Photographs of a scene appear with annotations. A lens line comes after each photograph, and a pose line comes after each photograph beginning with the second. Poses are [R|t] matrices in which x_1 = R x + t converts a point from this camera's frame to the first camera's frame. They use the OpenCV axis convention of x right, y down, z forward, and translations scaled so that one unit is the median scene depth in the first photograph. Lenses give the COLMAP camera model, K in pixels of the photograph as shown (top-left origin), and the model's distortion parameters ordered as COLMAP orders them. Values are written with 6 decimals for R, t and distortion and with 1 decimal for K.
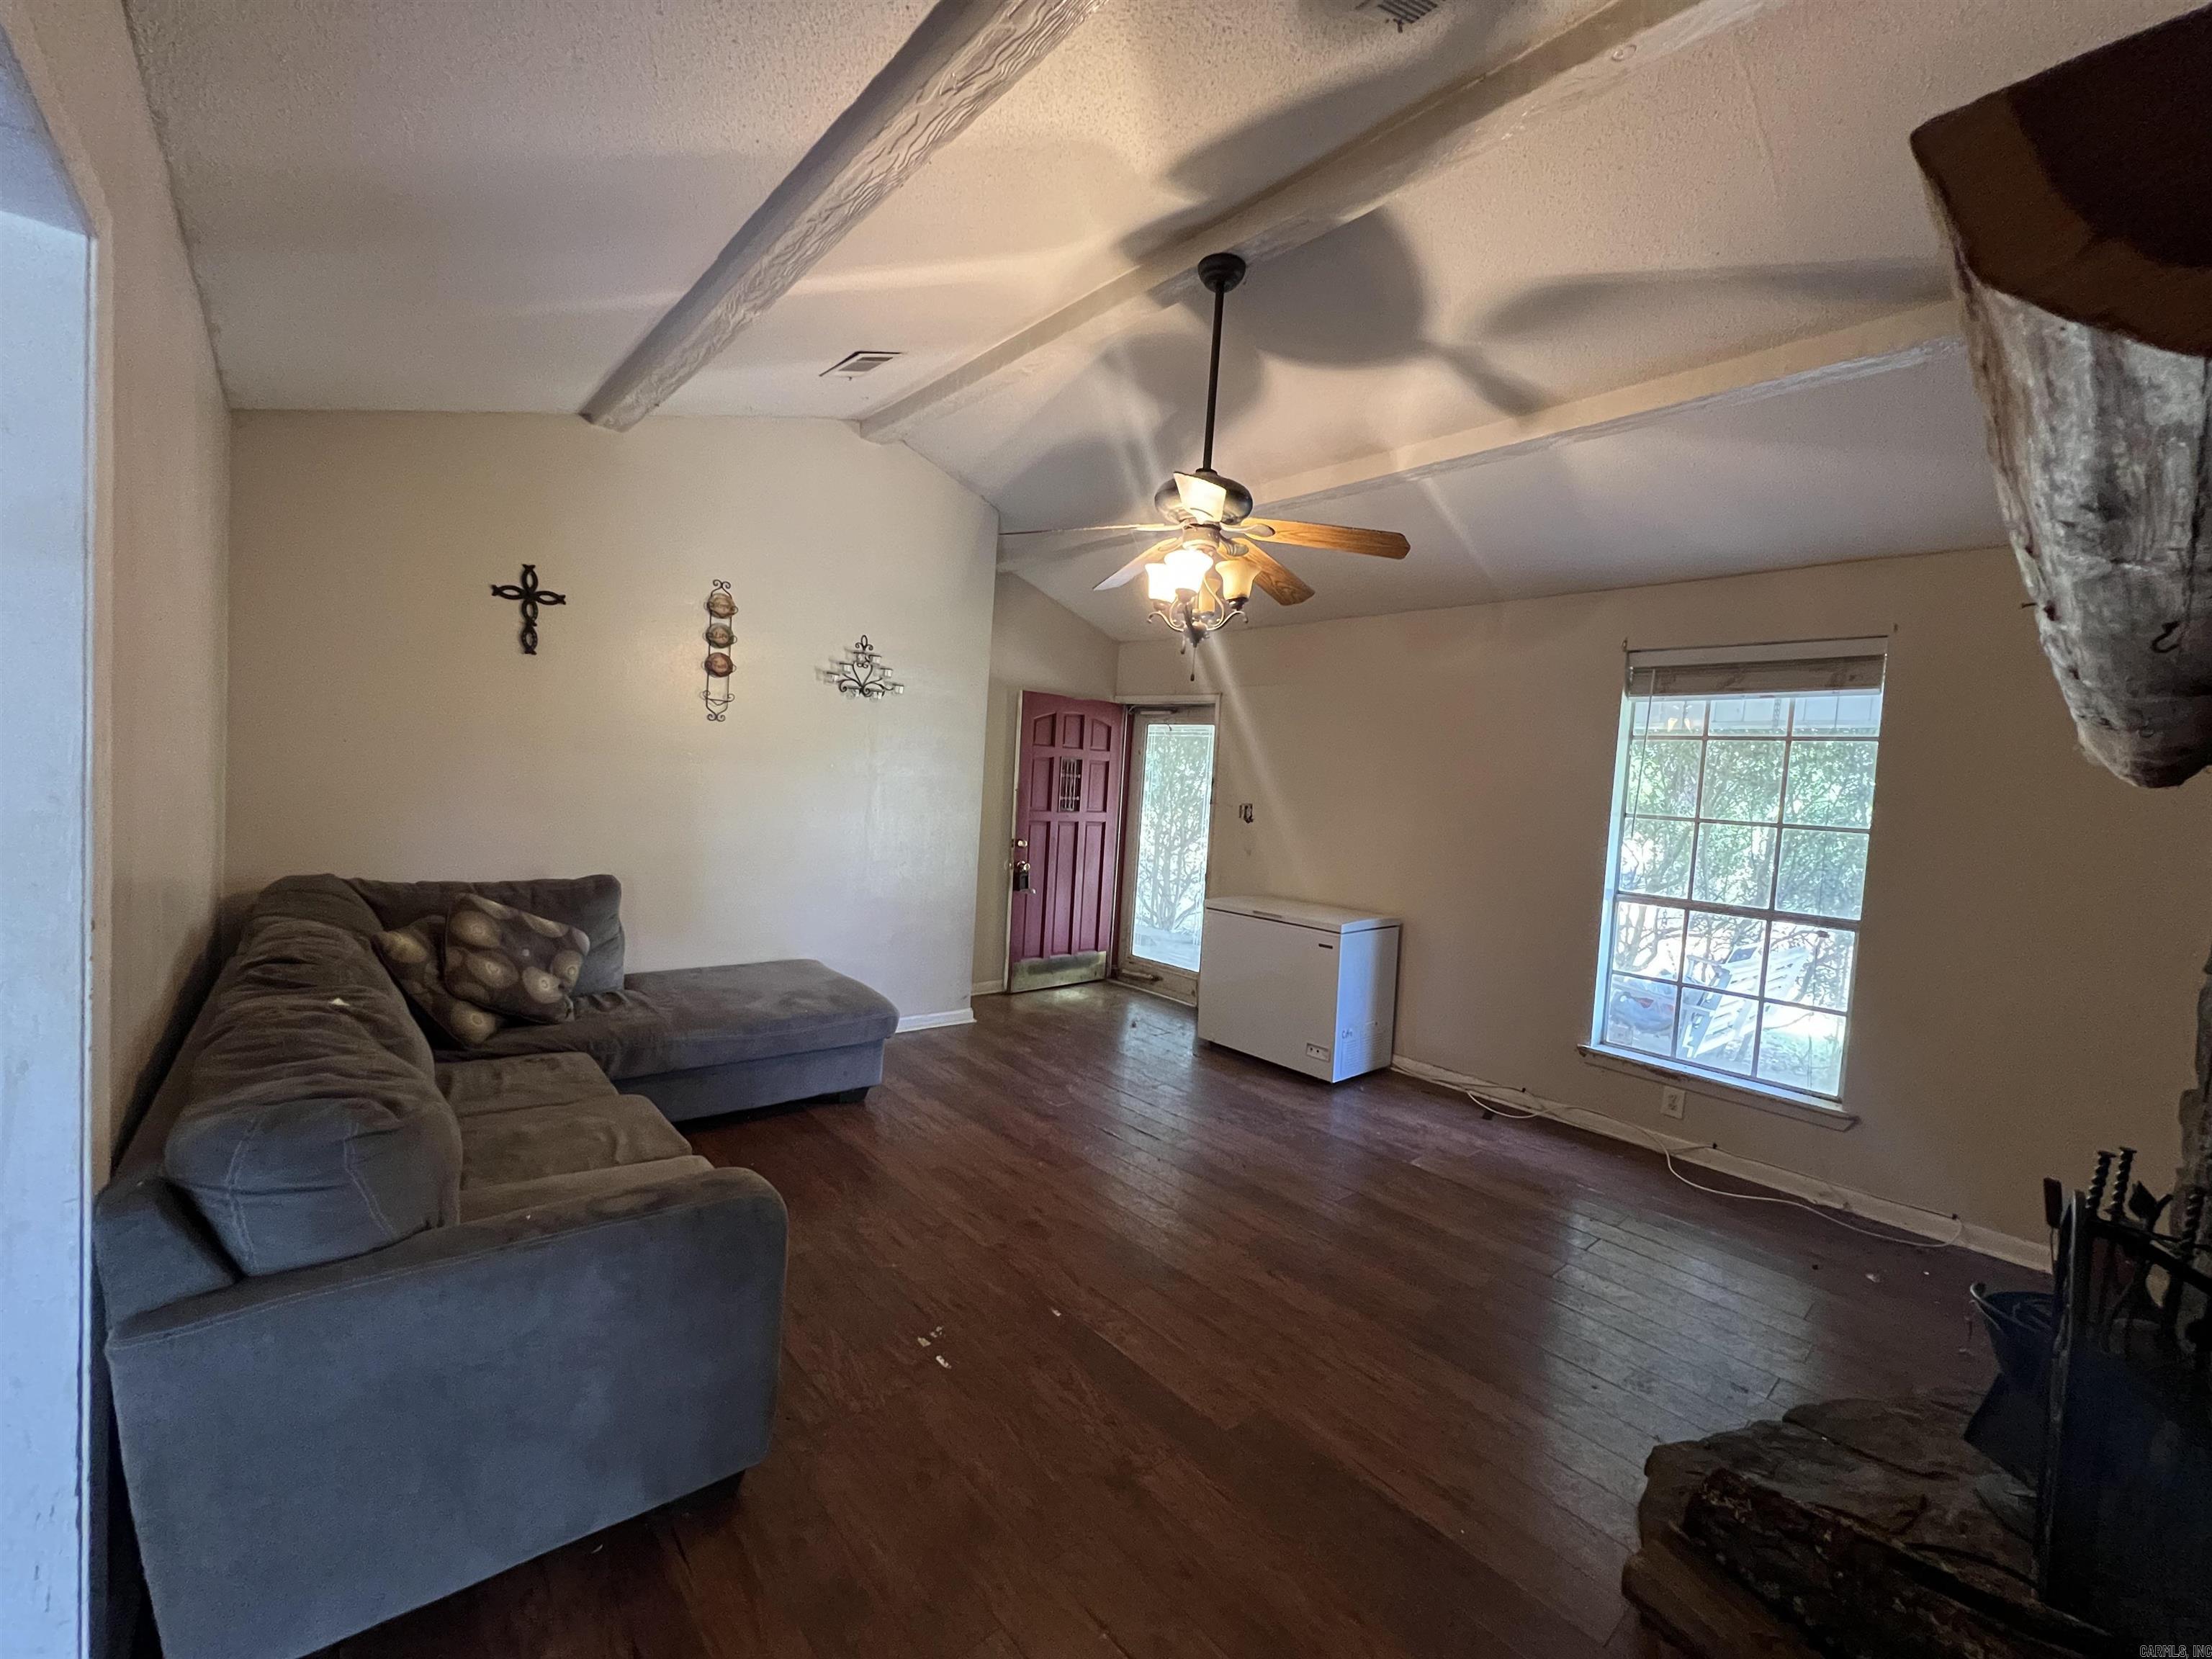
lens RADIAL K [[894.2, 0, 1105.3], [0, 894.2, 832.4], [0, 0, 1]] dist [-0.000452, -0.000056]
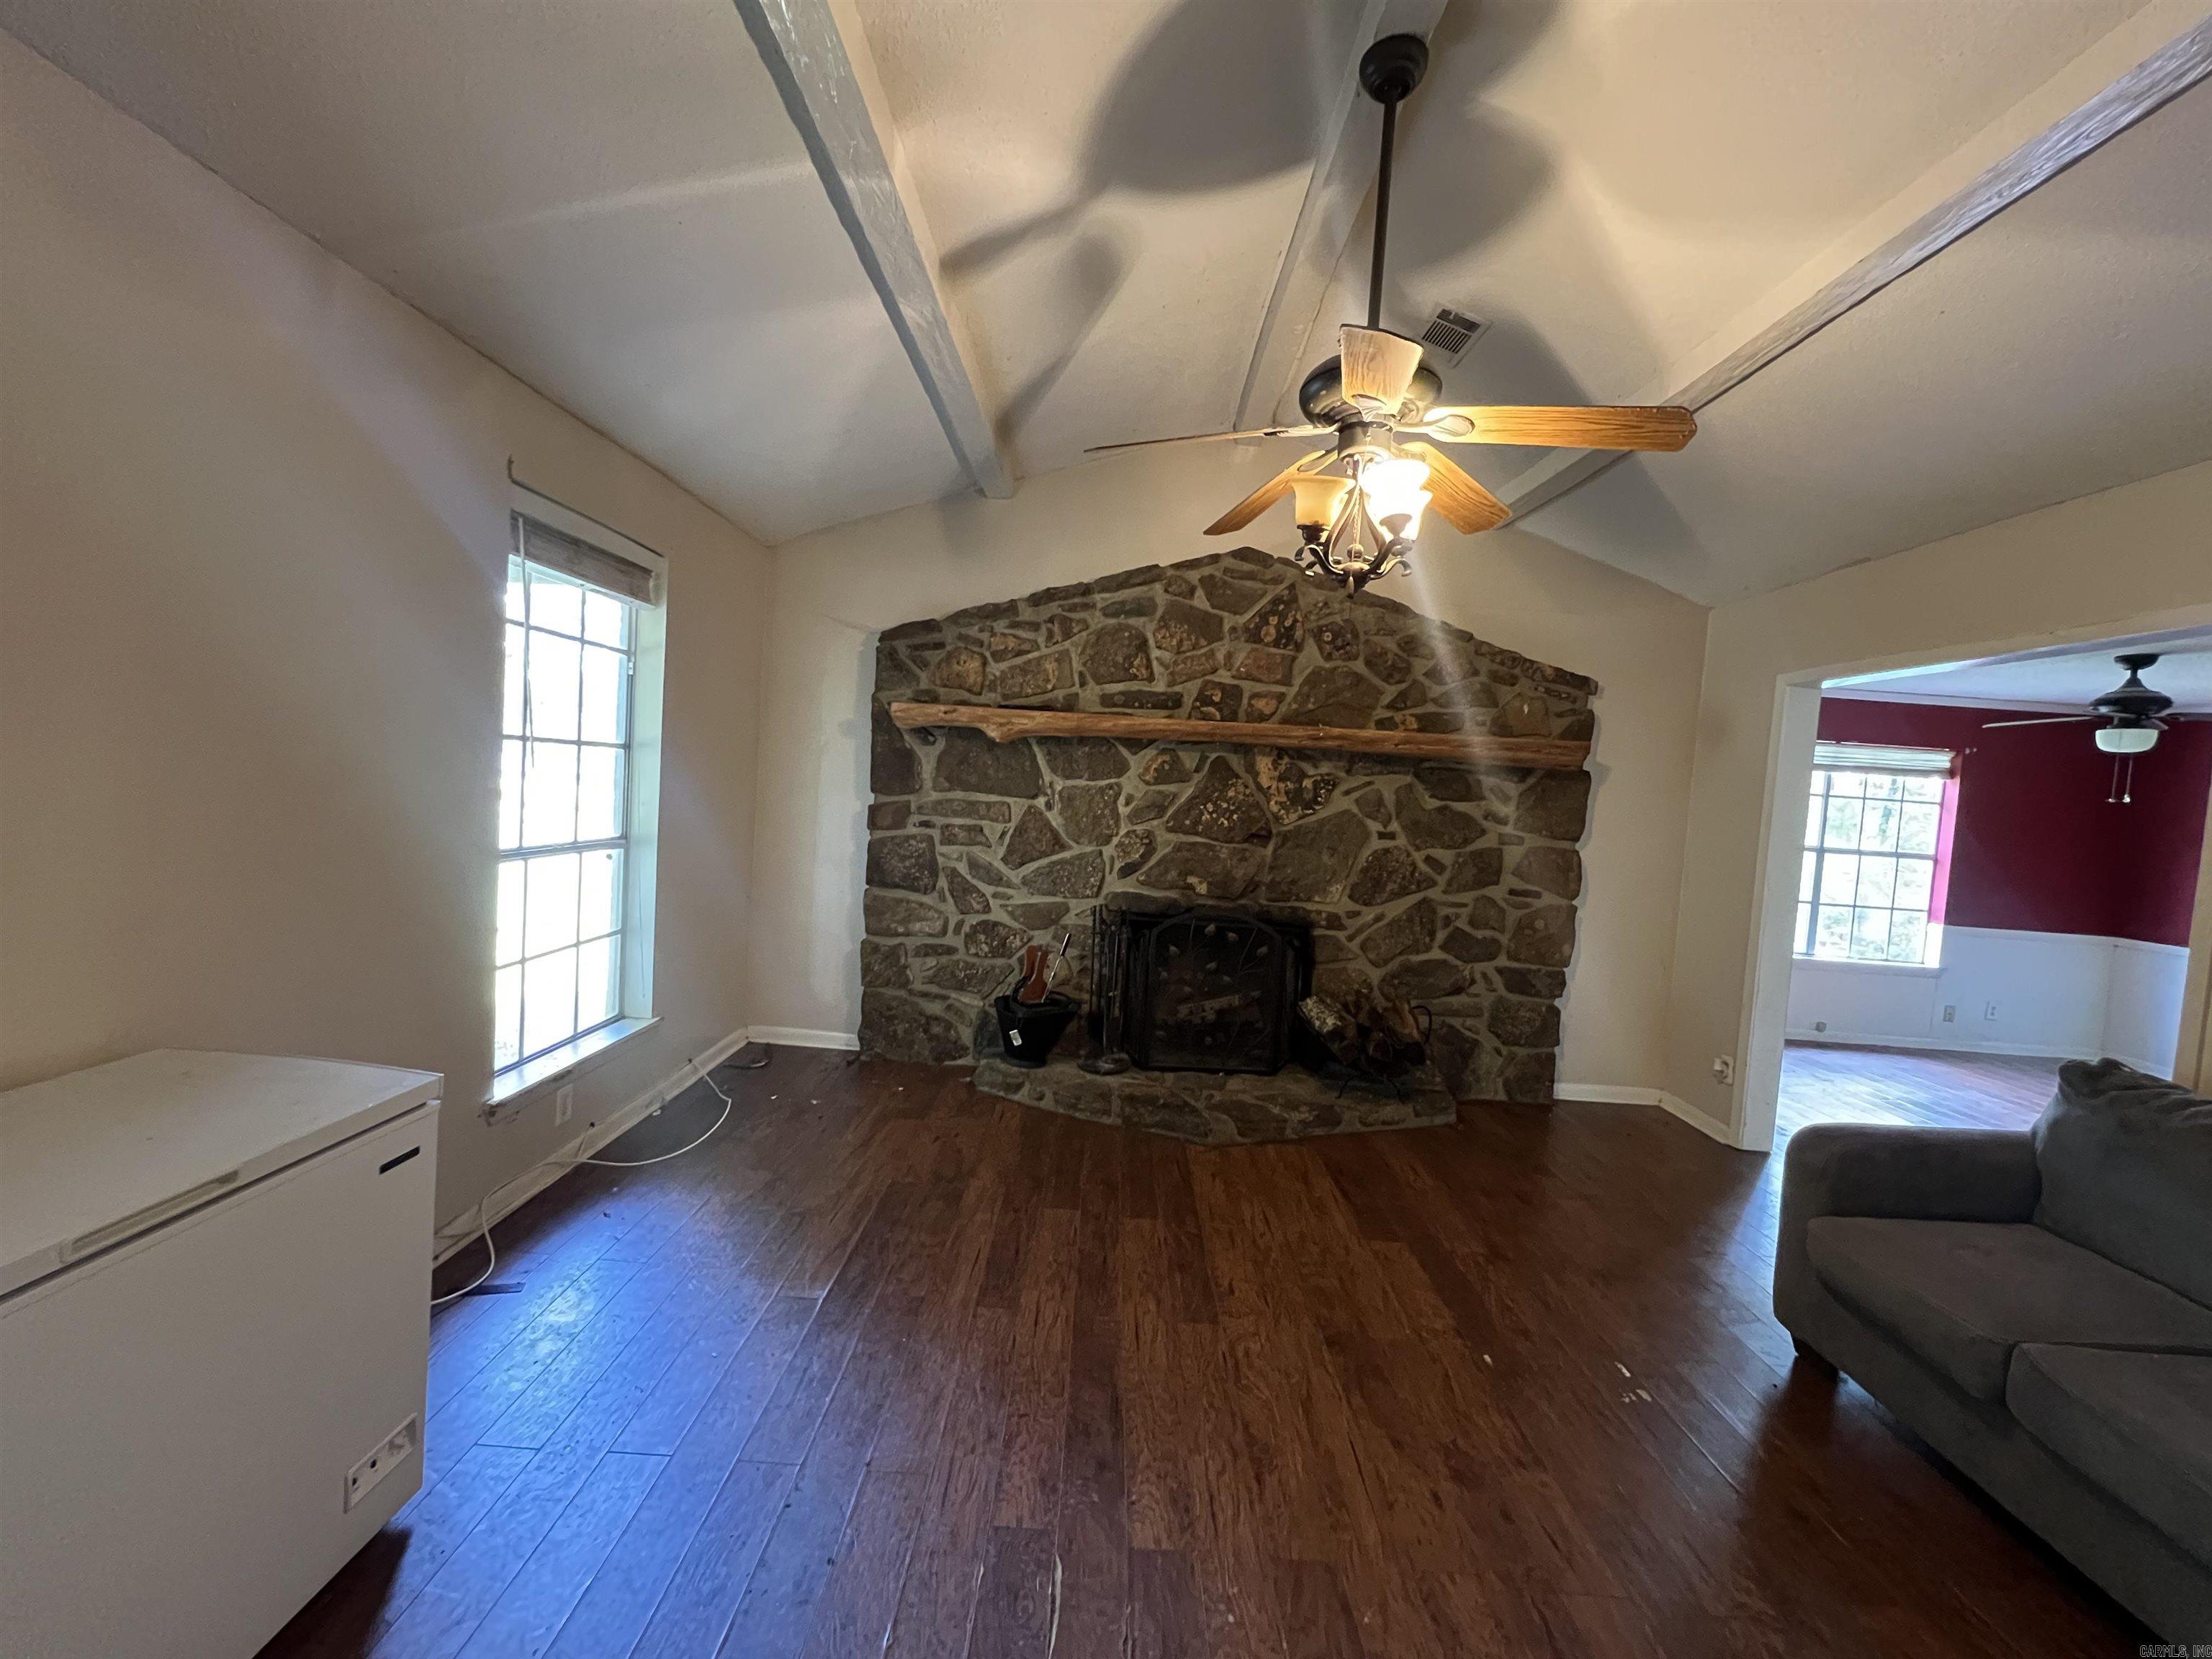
lens RADIAL K [[894.2, 0, 1105.3], [0, 894.2, 832.4], [0, 0, 1]] dist [-0.000452, -0.000056]
pose [[-0.739510, -0.151722, 0.655824, -0.175211], [-0.077294, 0.986963, 0.141173, -0.074065], [-0.668693, 0.053708, -0.741596, 1.169472]]
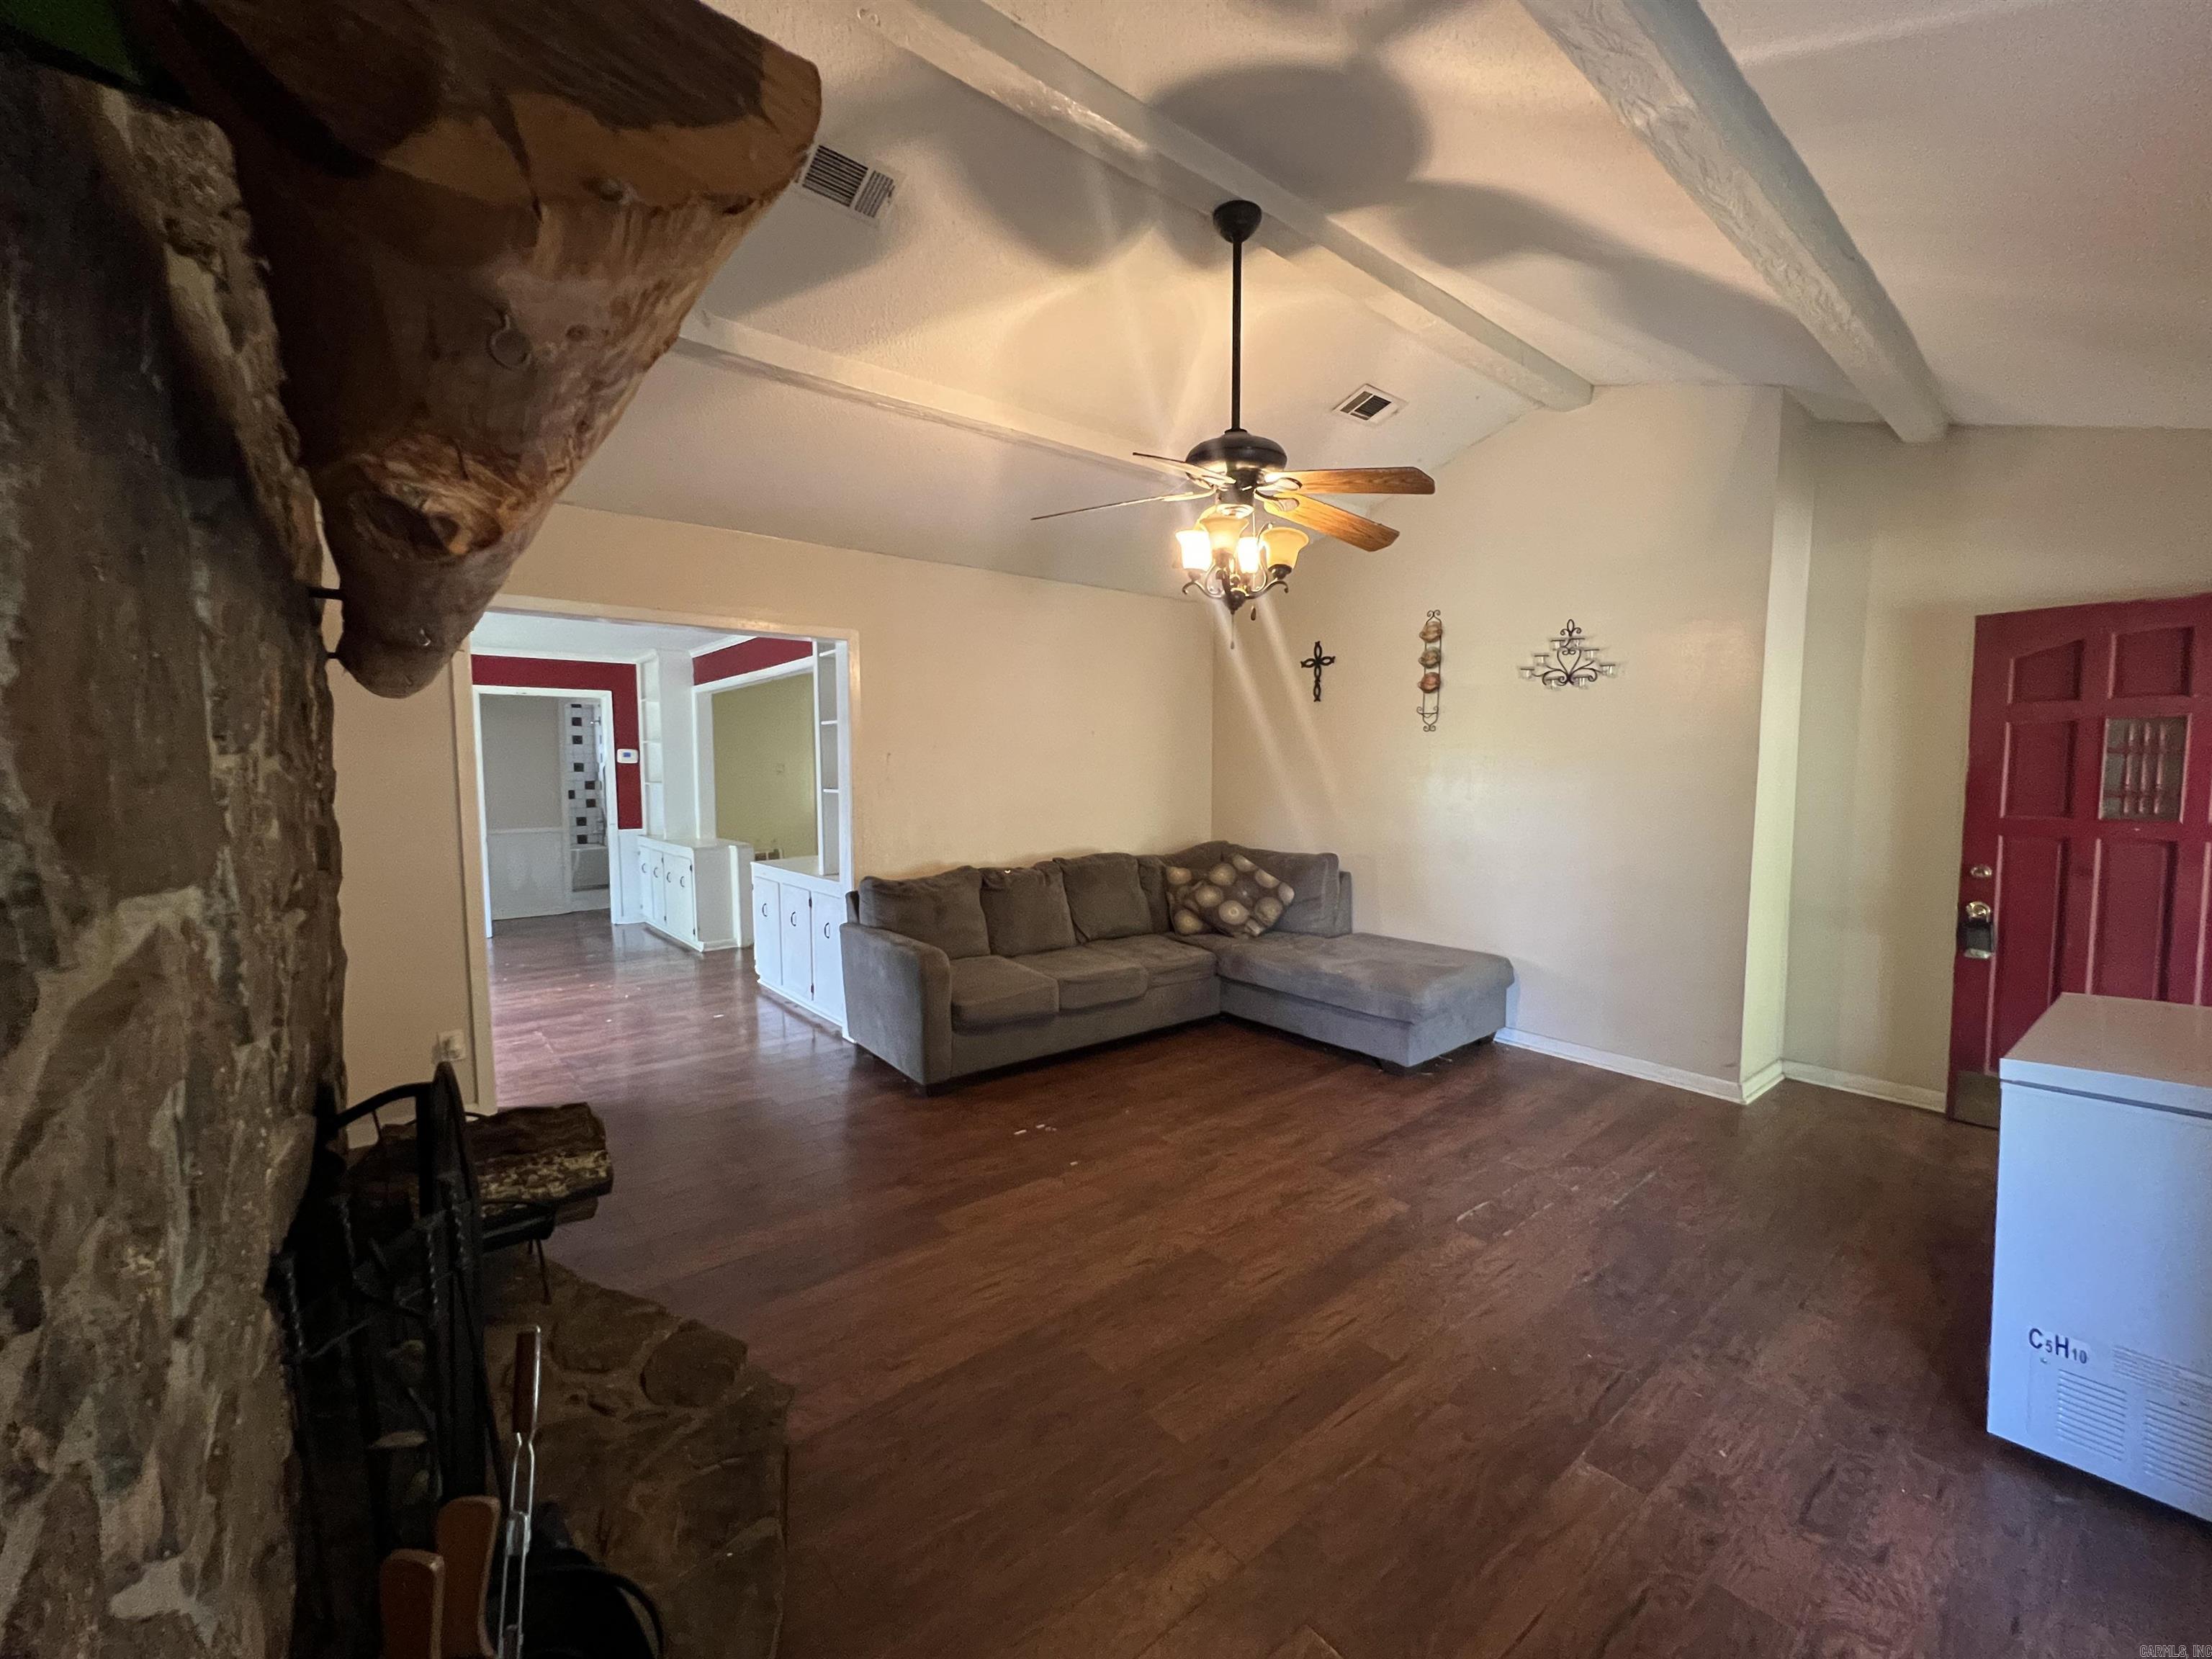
lens RADIAL K [[890.2, 0, 1110.0], [0, 890.2, 828.1], [0, 0, 1]] dist [0.000187, 0.000086]
pose [[-0.030244, 0.001205, -0.999542, 0.746534], [-0.060355, 0.998172, 0.003029, 0.023036], [0.997719, 0.060418, -0.030116, 0.636383]]
